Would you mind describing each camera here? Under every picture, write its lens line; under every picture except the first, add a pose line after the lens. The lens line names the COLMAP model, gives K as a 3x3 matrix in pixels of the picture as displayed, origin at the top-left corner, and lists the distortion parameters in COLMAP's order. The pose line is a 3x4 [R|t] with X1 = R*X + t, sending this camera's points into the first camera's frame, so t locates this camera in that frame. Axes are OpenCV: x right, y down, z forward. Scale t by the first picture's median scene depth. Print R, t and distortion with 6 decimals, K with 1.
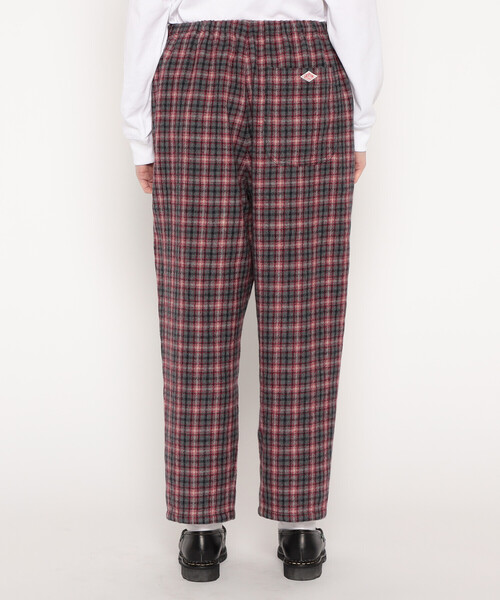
lens RADIAL K [[2105.3, 0, 247.9], [0, 2105.3, 297.1], [0, 0, 1]] dist [0.086427, 0.000000]
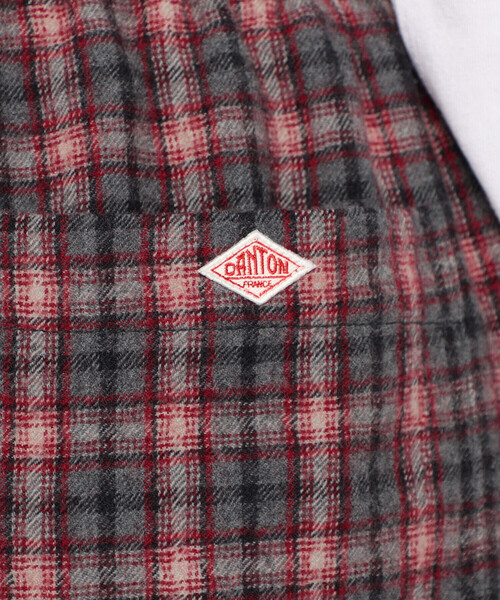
lens RADIAL K [[3929.5, 0, 250.0], [0, 3929.5, 298.9], [0, 0, 1]] dist [0.684446, 0.000000]
pose [[0.999732, -0.021544, -0.008445, 0.030604], [0.020366, 0.992455, -0.120907, -0.069391], [0.010986, 0.120703, 0.992628, 0.727297]]
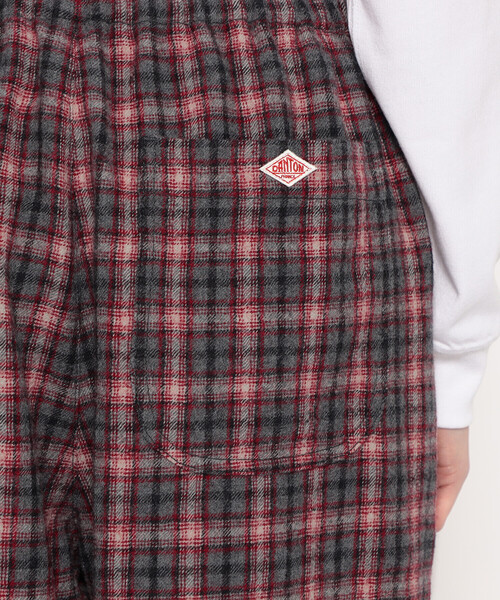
lens RADIAL K [[3140.3, 0, 263.3], [0, 3140.3, 298.9], [0, 0, 1]] dist [0.488436, 0.000000]
pose [[0.998874, 0.002089, 0.047401, 0.004888], [0.003163, 0.993876, -0.110456, -0.038401], [-0.047342, 0.110481, 0.992750, 0.567094]]
